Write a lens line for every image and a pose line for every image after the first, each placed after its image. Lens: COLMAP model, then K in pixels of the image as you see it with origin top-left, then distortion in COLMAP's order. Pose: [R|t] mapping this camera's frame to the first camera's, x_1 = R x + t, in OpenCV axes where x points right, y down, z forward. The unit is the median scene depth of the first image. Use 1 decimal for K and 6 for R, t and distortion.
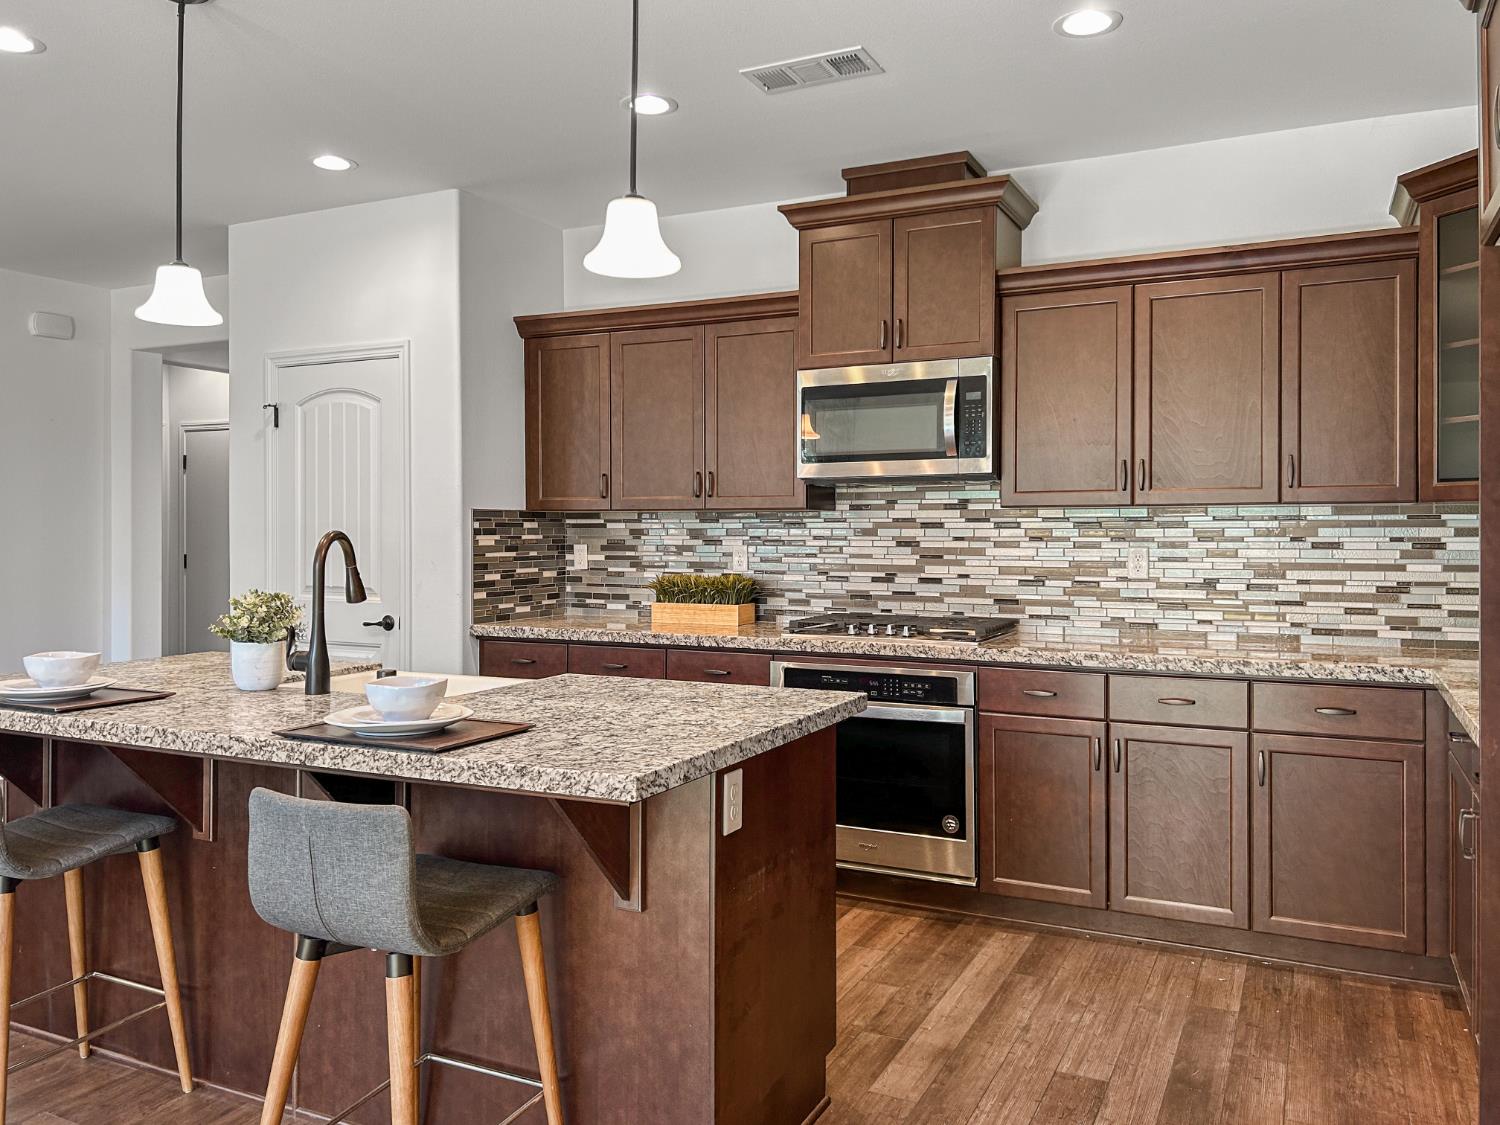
lens RADIAL K [[1151.1, 0, 756.7], [0, 1151.1, 548.9], [0, 0, 1]] dist [0.058149, -0.074589]
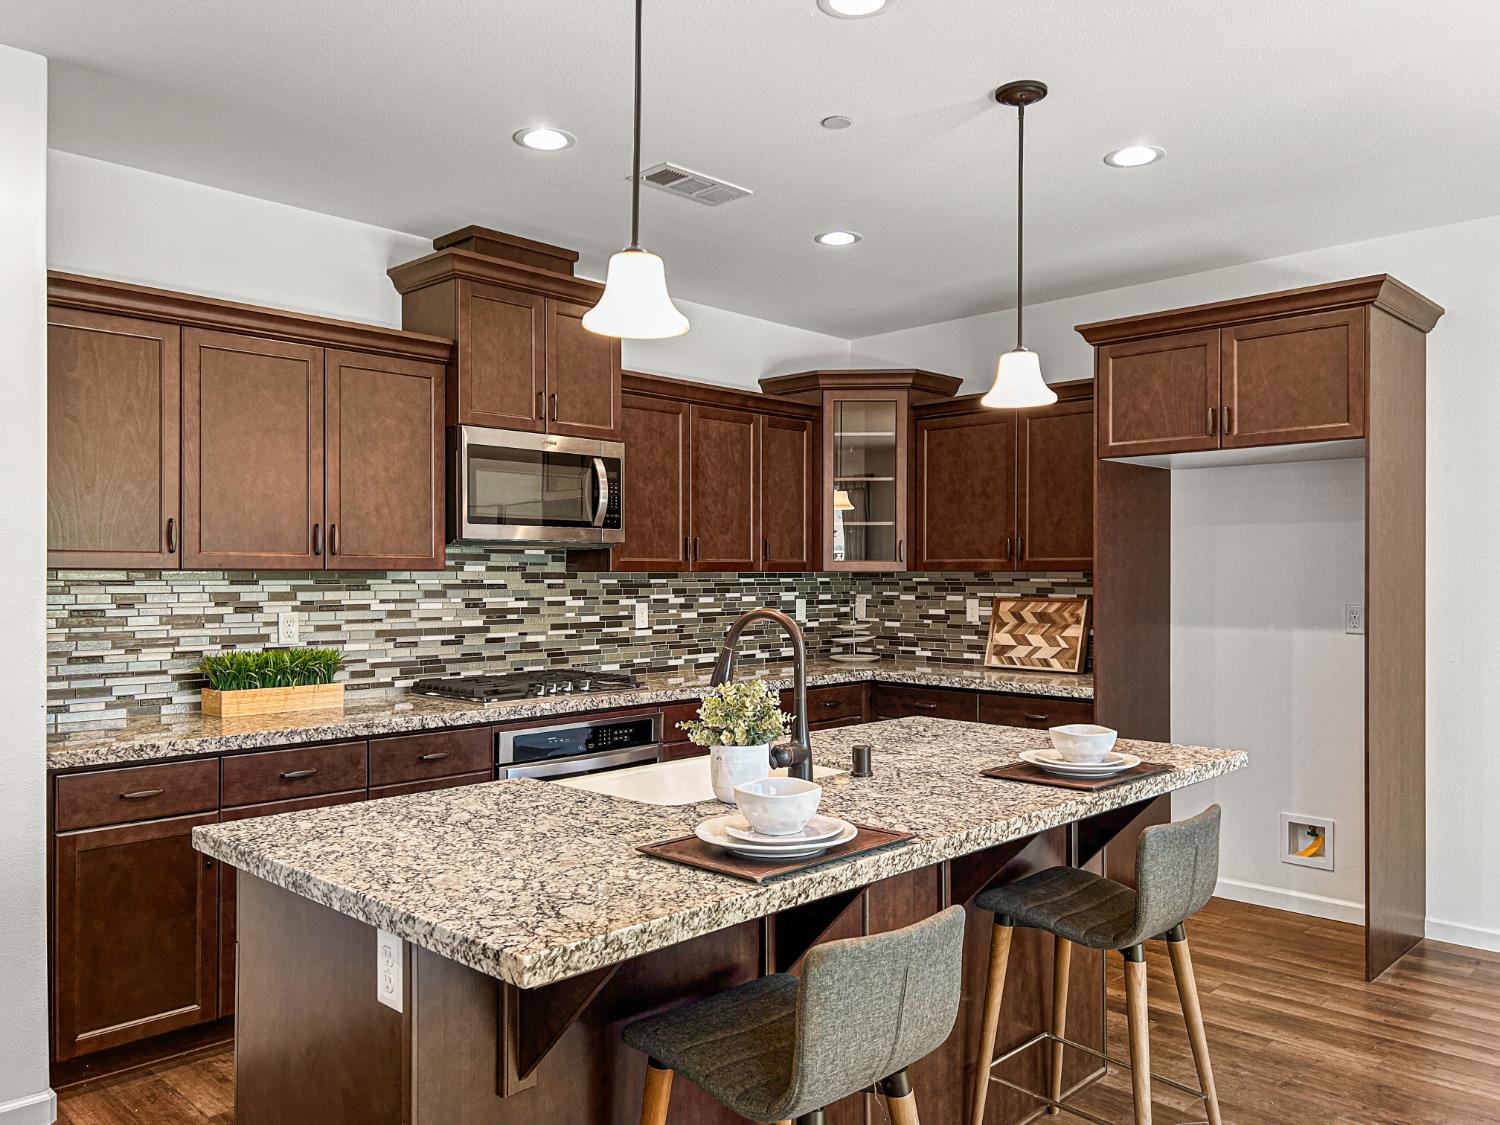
lens RADIAL K [[1151.1, 0, 759.6], [0, 1151.1, 574.2], [0, 0, 1]] dist [0.058149, -0.074589]
pose [[0.303142, -0.000183, 0.952945, -0.751451], [0.013336, 0.999903, -0.004051, -0.023977], [-0.952852, 0.013936, 0.303115, 0.454980]]
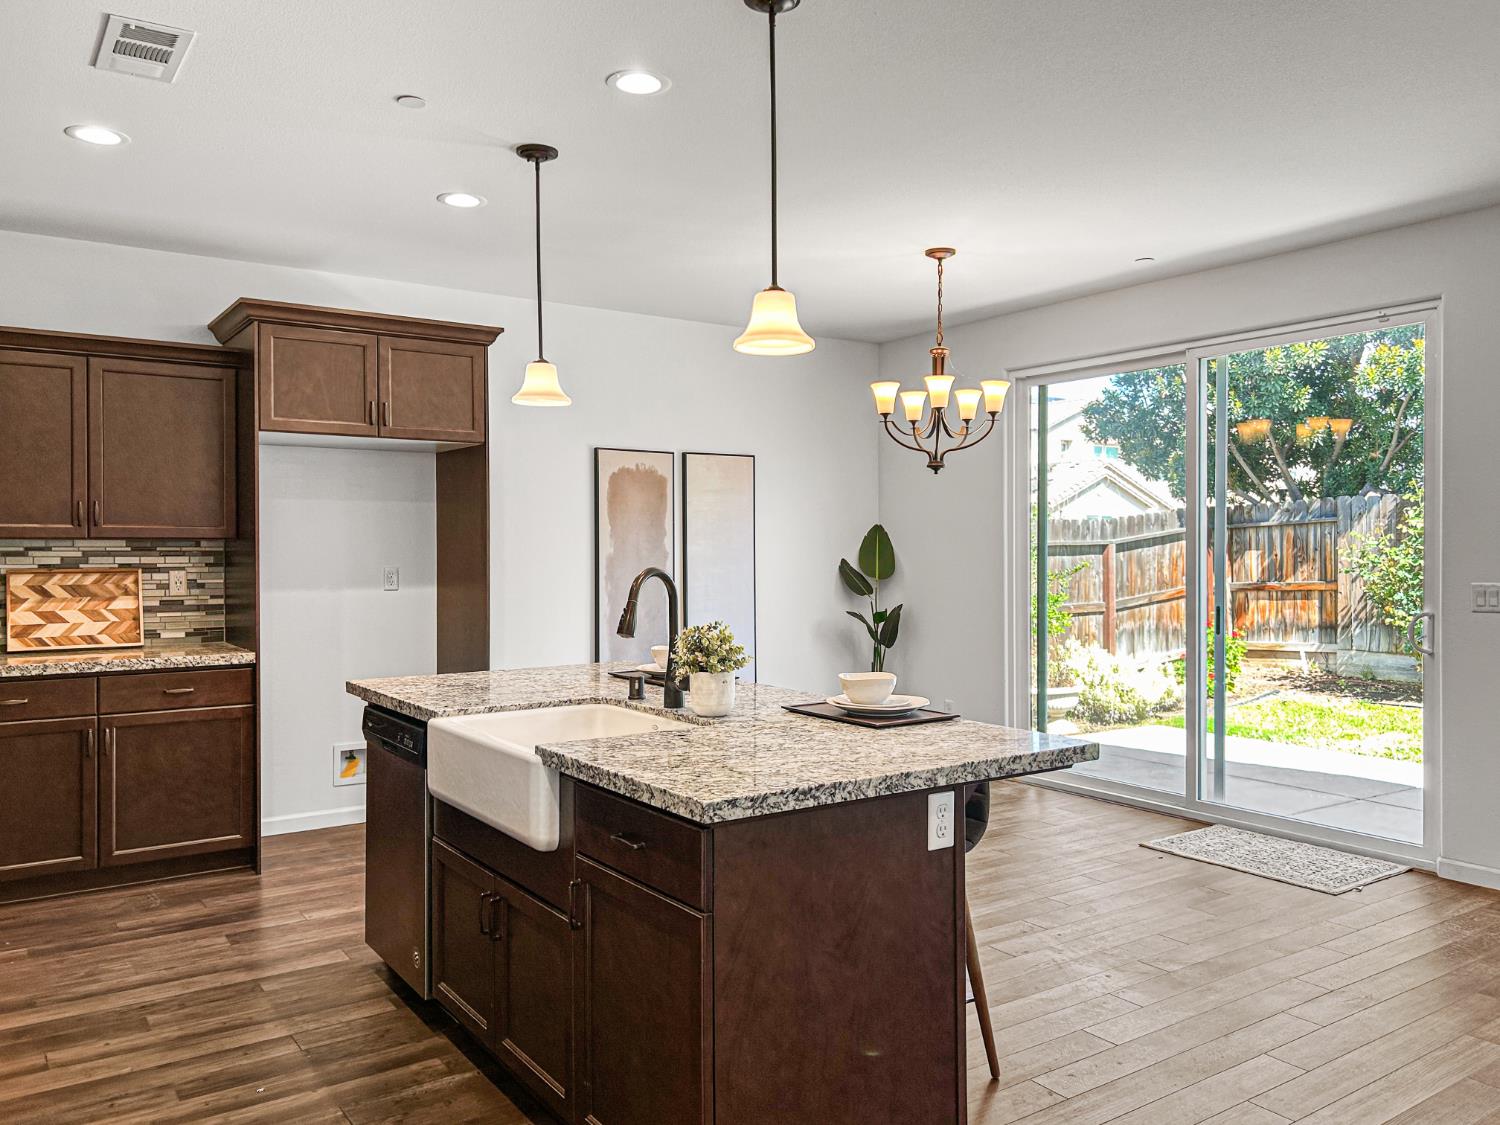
lens RADIAL K [[1151.1, 0, 762.8], [0, 1151.1, 566.8], [0, 0, 1]] dist [0.058149, -0.074589]
pose [[-0.877575, -0.008217, 0.479369, -0.605862], [0.007195, 0.999515, 0.030306, -0.030542], [-0.479386, 0.030045, -0.877090, 1.177481]]
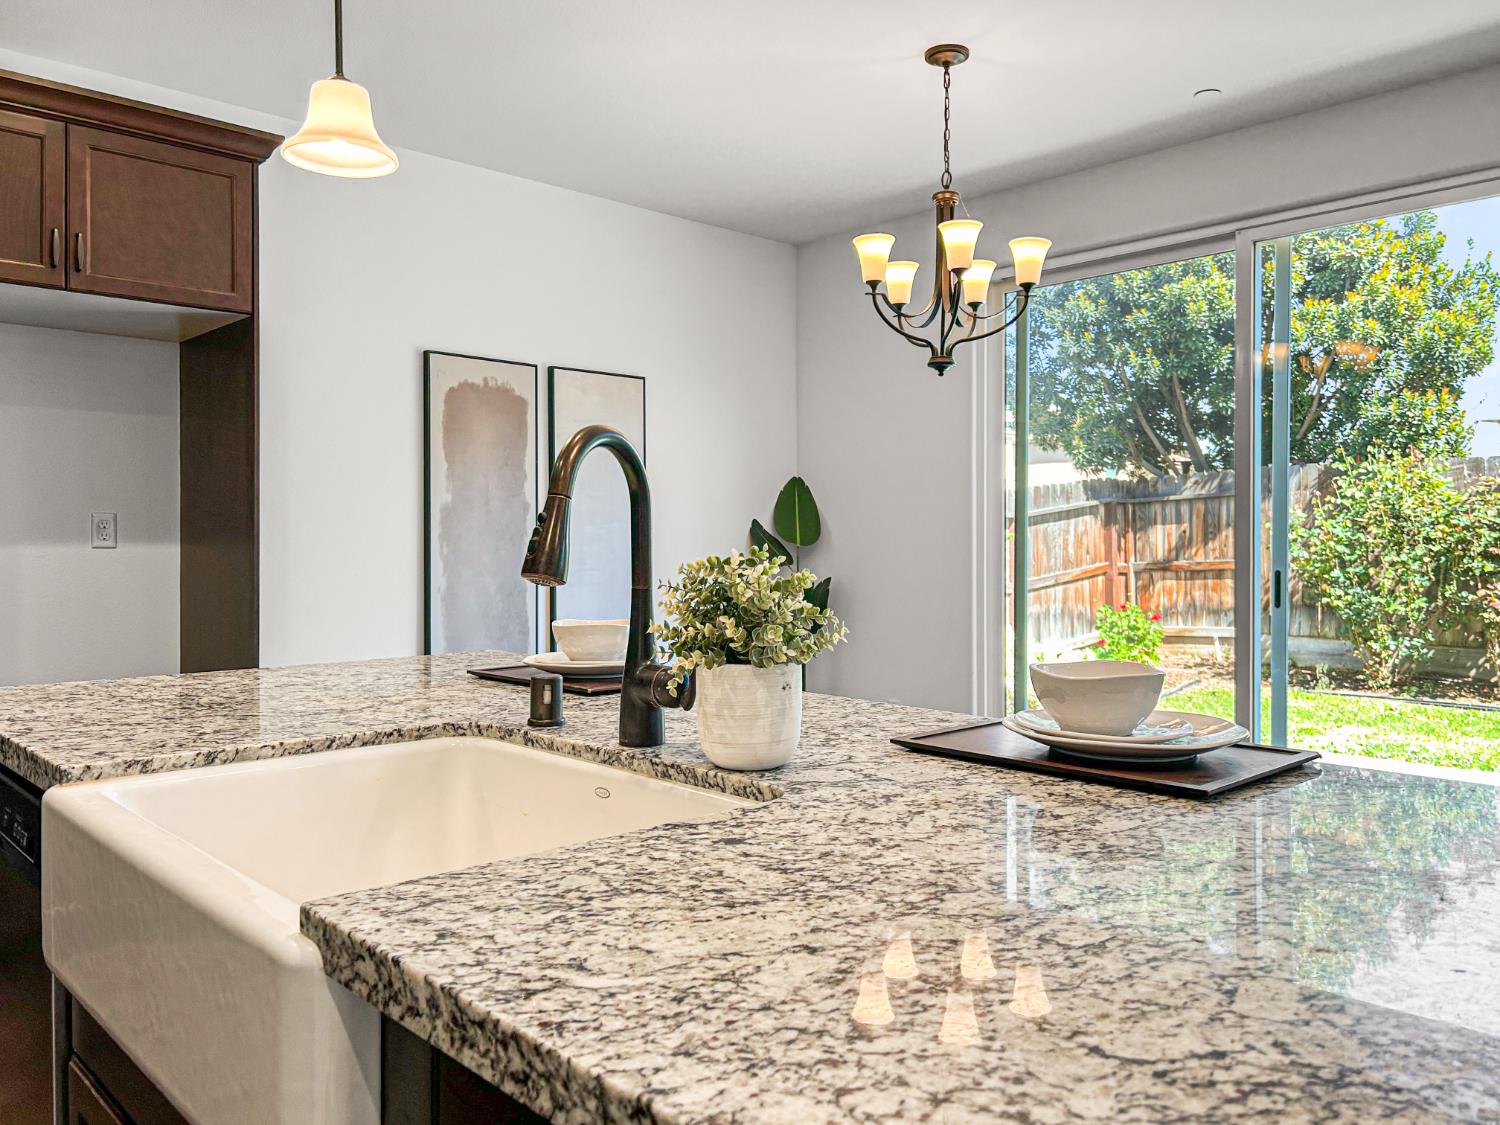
lens RADIAL K [[1151.1, 0, 758.7], [0, 1151.1, 547.4], [0, 0, 1]] dist [0.058149, -0.074589]
pose [[-0.939346, -0.004637, 0.342939, -0.367668], [0.002027, 0.999816, 0.019069, 0.014645], [-0.342964, 0.018608, -0.939164, 0.883546]]
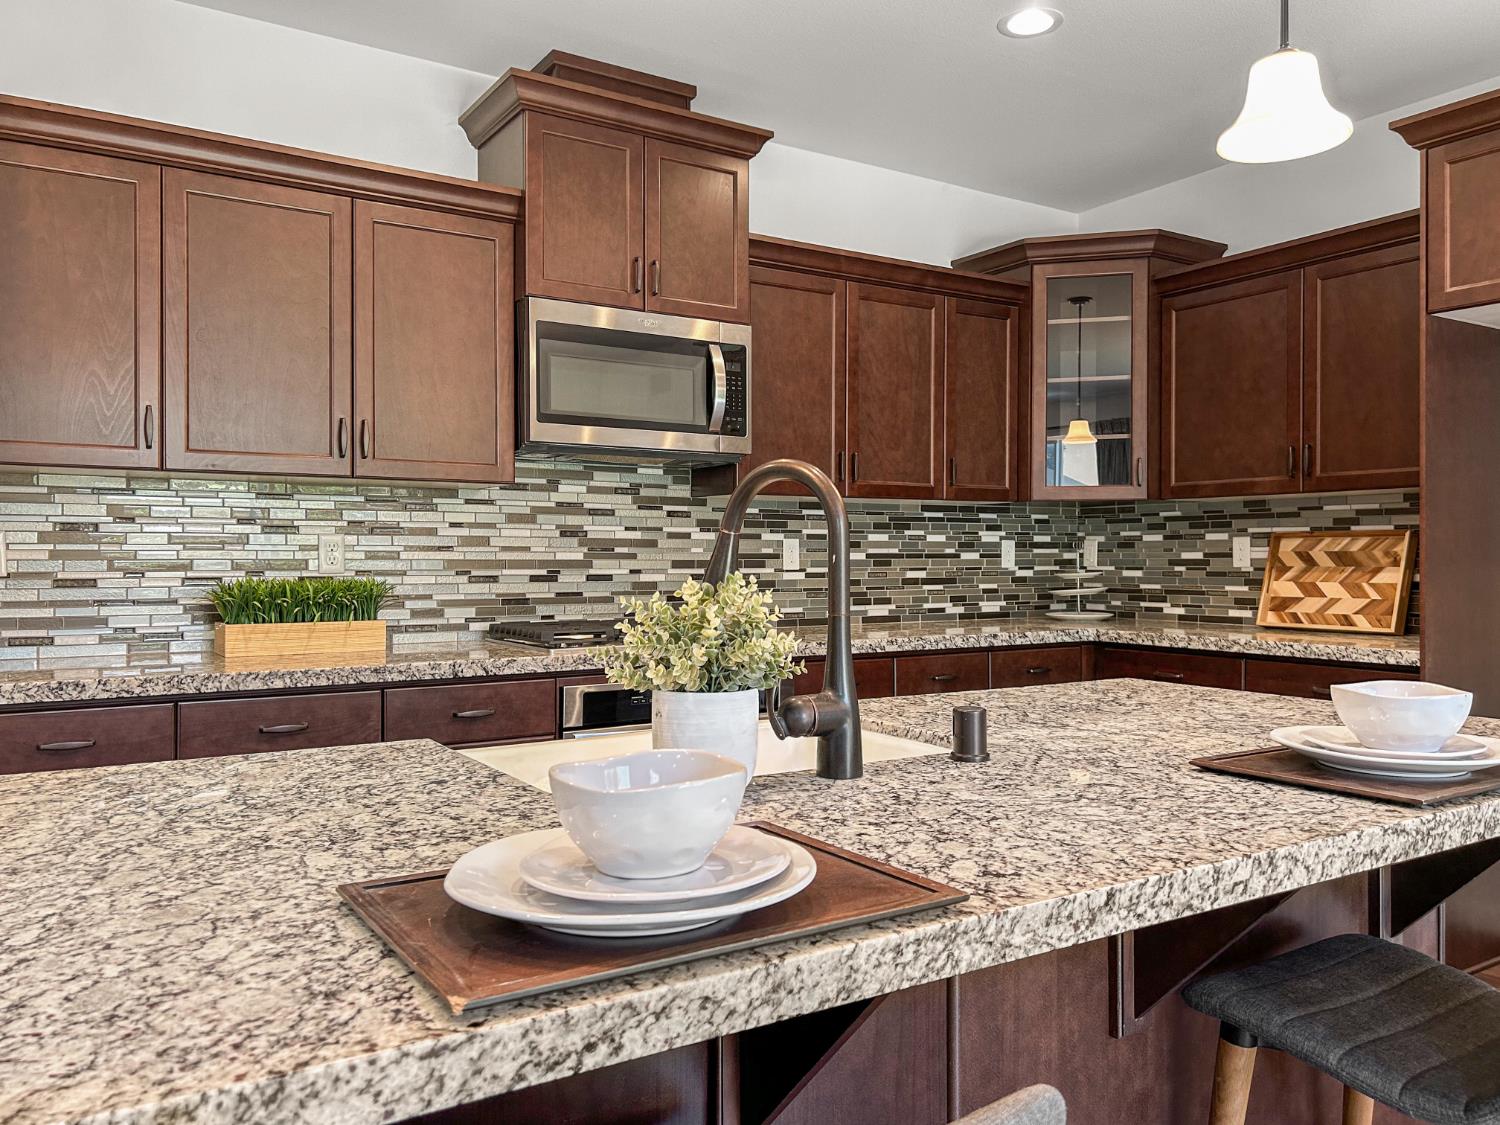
lens RADIAL K [[1151.1, 0, 754.6], [0, 1151.1, 558.1], [0, 0, 1]] dist [0.058149, -0.074589]
pose [[0.518527, -0.001222, 0.855061, -0.499989], [0.012028, 0.999910, -0.005865, 0.019067], [-0.854977, 0.013326, 0.518495, 0.463455]]
